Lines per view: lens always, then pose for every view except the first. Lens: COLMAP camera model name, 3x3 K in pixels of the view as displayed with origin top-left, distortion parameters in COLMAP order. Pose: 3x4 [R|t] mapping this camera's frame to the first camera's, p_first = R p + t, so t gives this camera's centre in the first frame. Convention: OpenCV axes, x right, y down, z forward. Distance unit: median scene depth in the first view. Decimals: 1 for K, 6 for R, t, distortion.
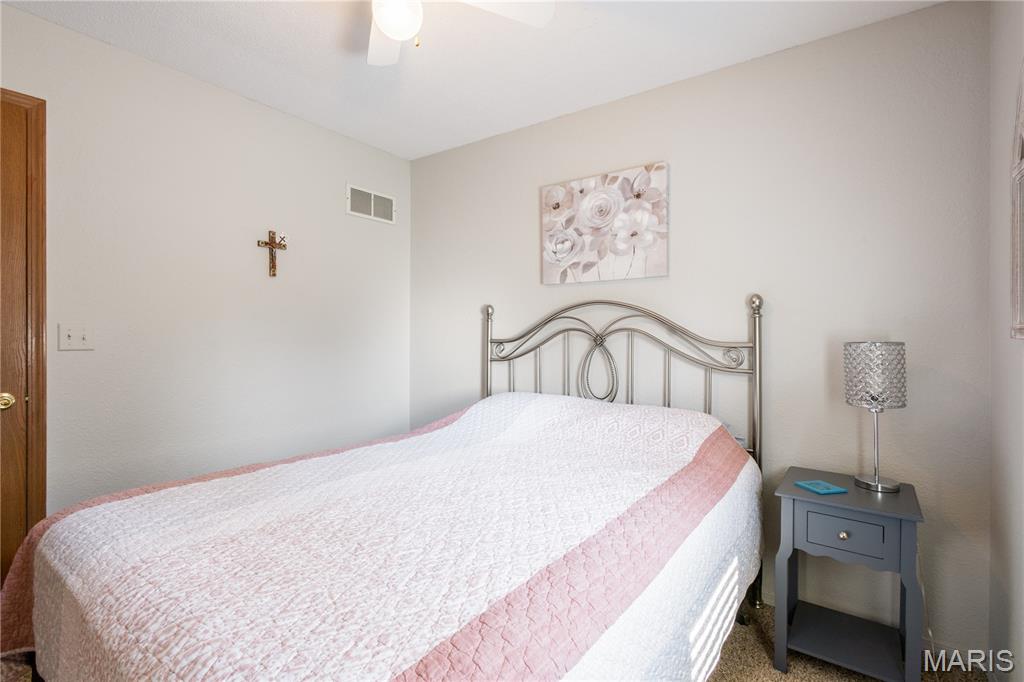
lens RADIAL K [[475.1, 0, 512.7], [0, 475.1, 338.2], [0, 0, 1]] dist [0.006326, 0.000341]
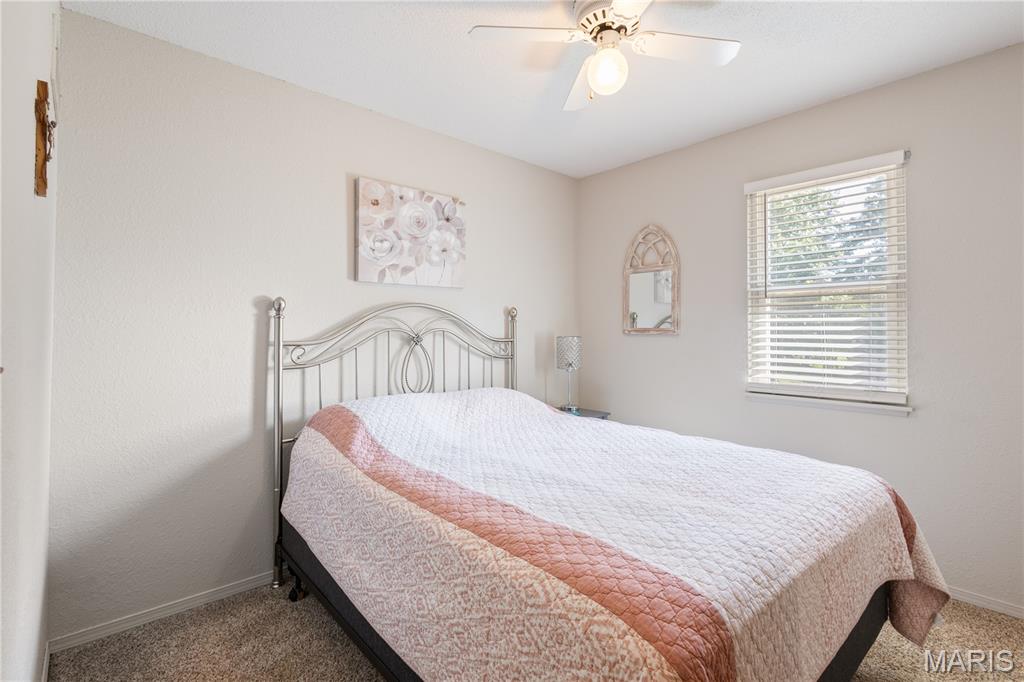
lens RADIAL K [[475.1, 0, 512.0], [0, 475.1, 331.2], [0, 0, 1]] dist [0.006326, 0.000341]
pose [[0.205274, -0.002709, 0.978701, -0.841989], [0.020314, 0.999793, -0.001493, -0.008436], [-0.978494, 0.020187, 0.205287, 0.560766]]
